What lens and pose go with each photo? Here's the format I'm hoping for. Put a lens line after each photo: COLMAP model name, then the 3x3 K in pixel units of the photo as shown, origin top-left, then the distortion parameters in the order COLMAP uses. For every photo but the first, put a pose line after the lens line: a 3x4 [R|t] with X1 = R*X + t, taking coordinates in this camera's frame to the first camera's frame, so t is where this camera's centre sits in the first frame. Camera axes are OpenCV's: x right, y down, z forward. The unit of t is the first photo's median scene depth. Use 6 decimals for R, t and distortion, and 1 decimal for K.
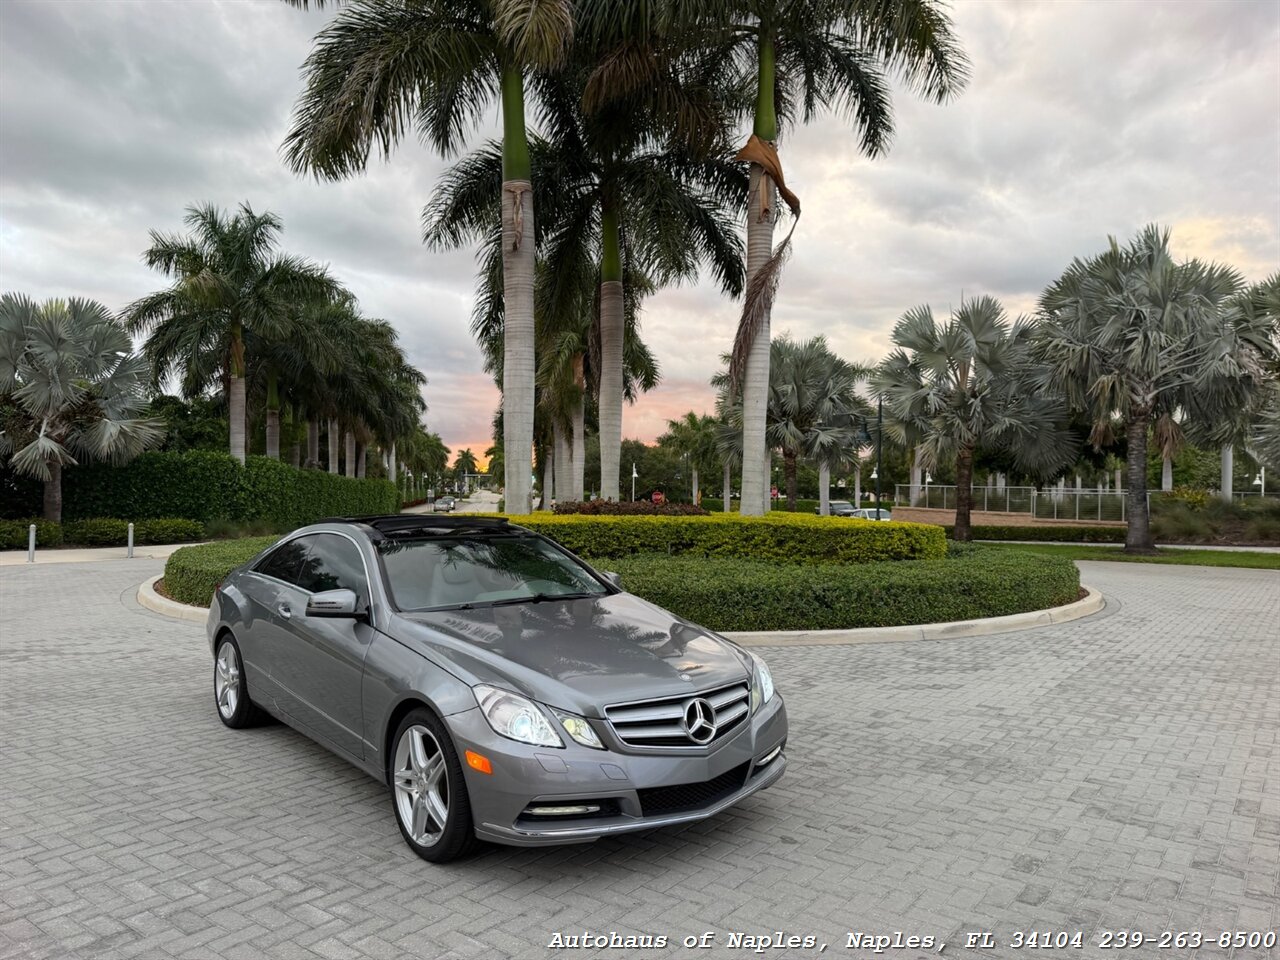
lens RADIAL K [[897.5, 0, 638.3], [0, 897.5, 478.0], [0, 0, 1]] dist [0.047317, -0.063509]
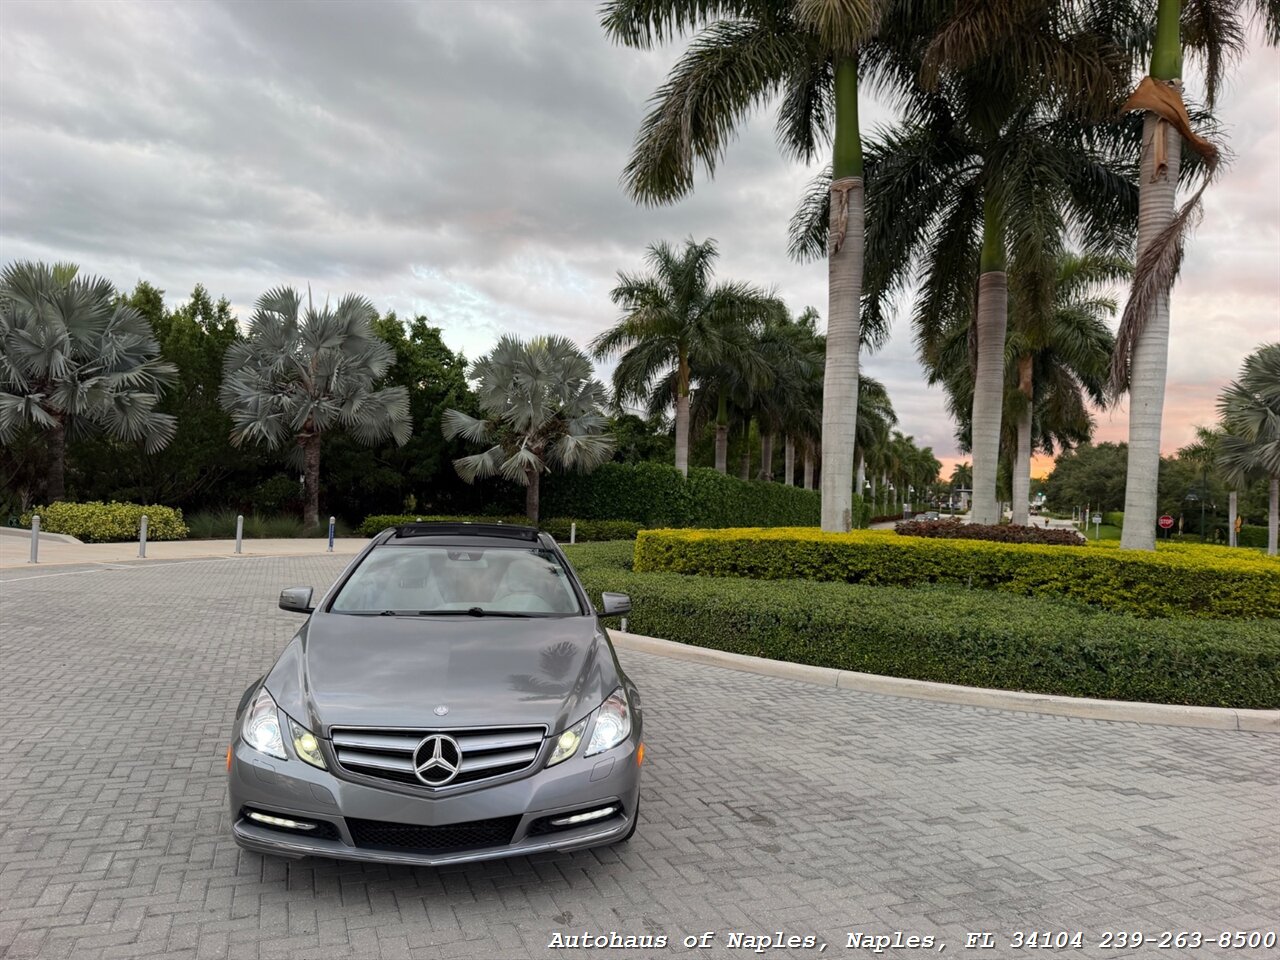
lens RADIAL K [[892.5, 0, 637.1], [0, 892.5, 485.9], [0, 0, 1]] dist [0.123588, -0.190184]
pose [[0.853536, 0.021696, -0.520582, 0.112928], [-0.024602, 0.999696, 0.001326, -0.002329], [0.520453, 0.011675, 0.853811, 0.049798]]
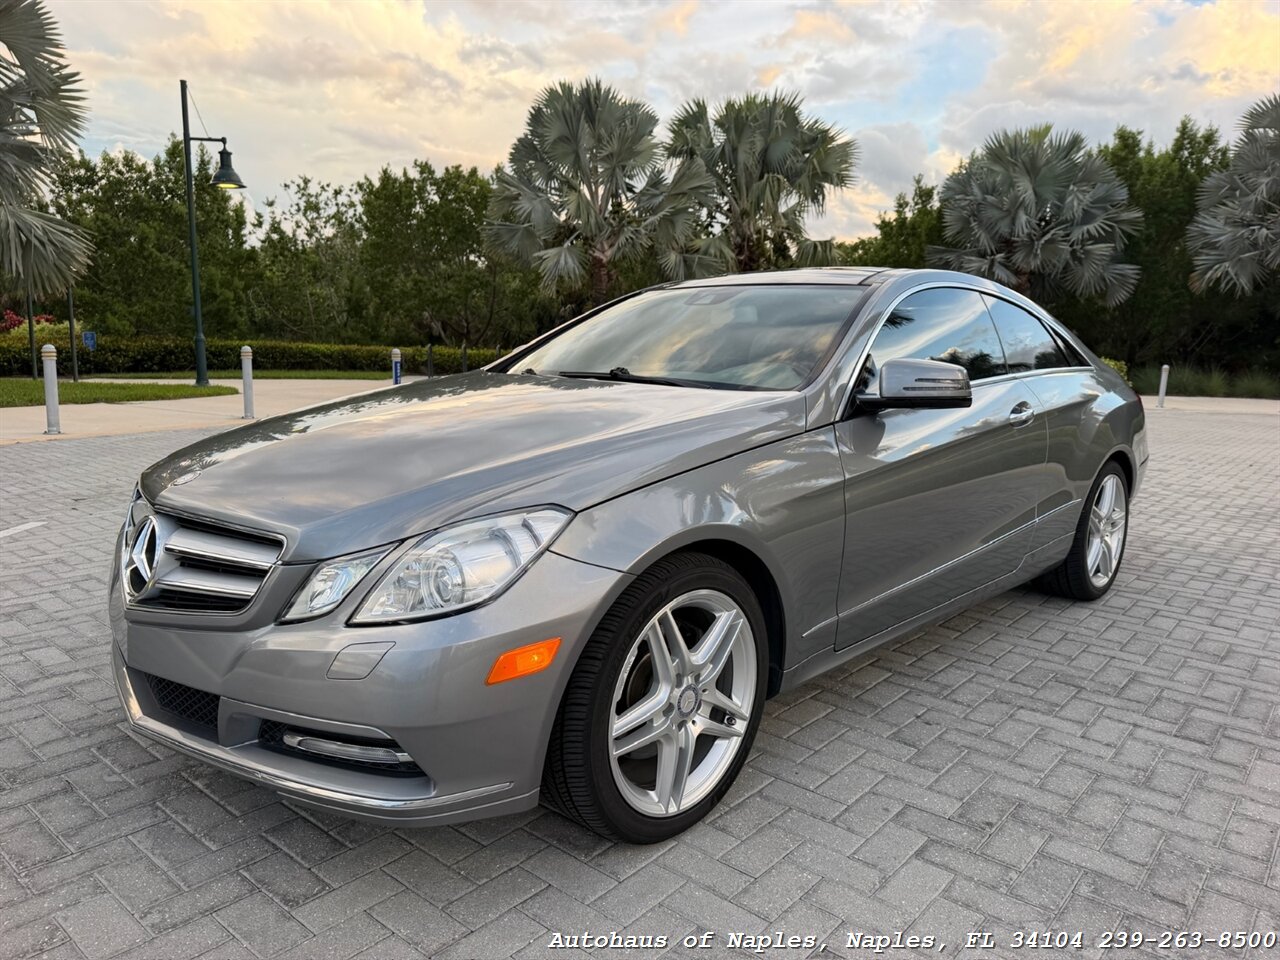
lens RADIAL K [[901.3, 0, 639.4], [0, 901.3, 484.7], [0, 0, 1]] dist [0.025213, -0.030753]
pose [[-0.053079, 0.150468, -0.987189, 0.156646], [-0.005449, 0.988524, 0.150964, 0.023493], [0.998575, 0.013392, -0.051650, 0.183466]]
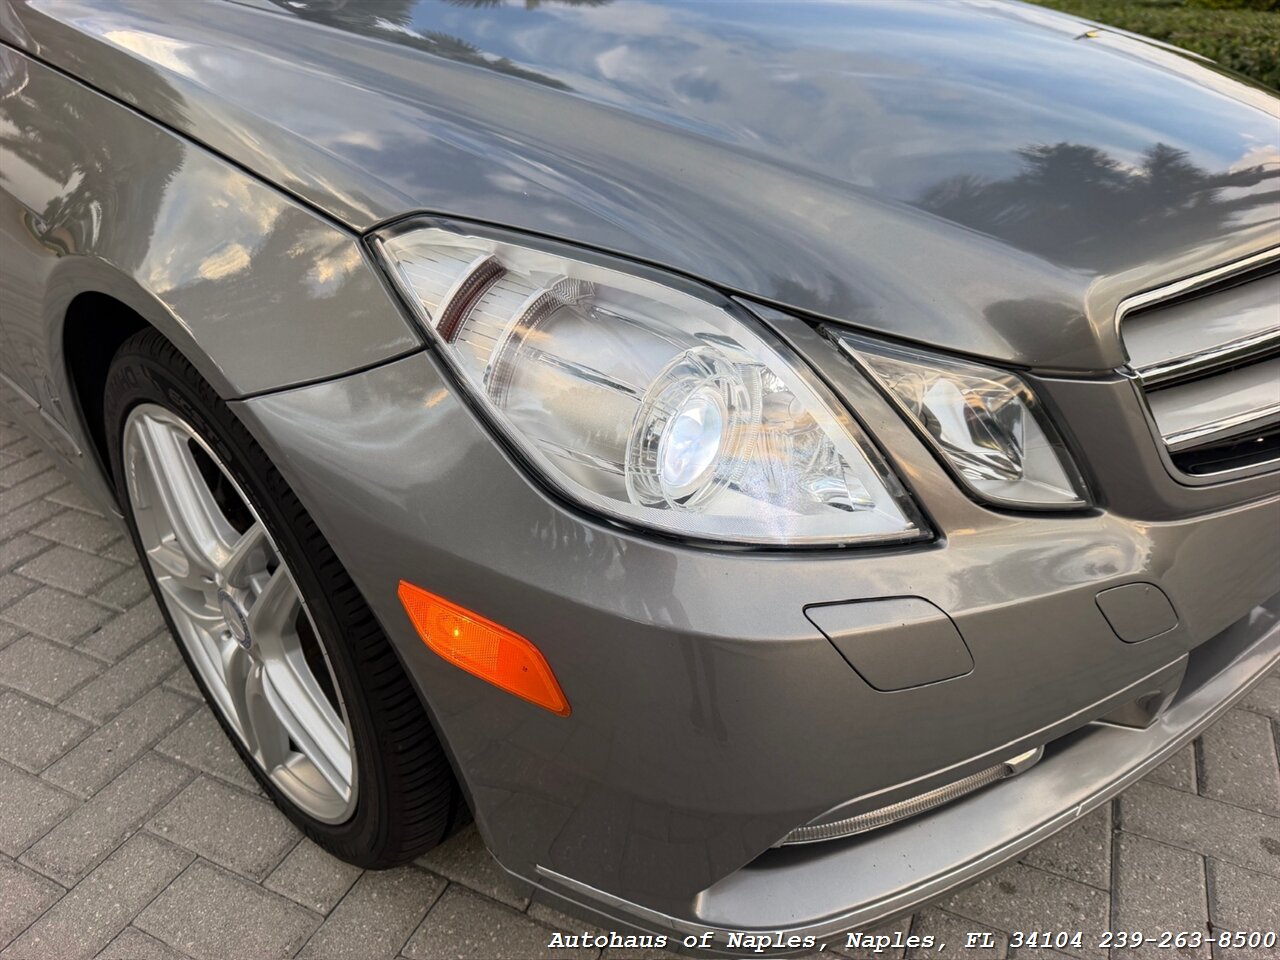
lens RADIAL K [[875.8, 0, 637.7], [0, 875.8, 462.9], [0, 0, 1]] dist [0.001973, -0.004166]
pose [[0.994057, -0.075175, 0.078731, -0.022770], [0.026161, 0.867033, 0.497564, 0.028647], [-0.105666, -0.492548, 0.863847, 0.126895]]
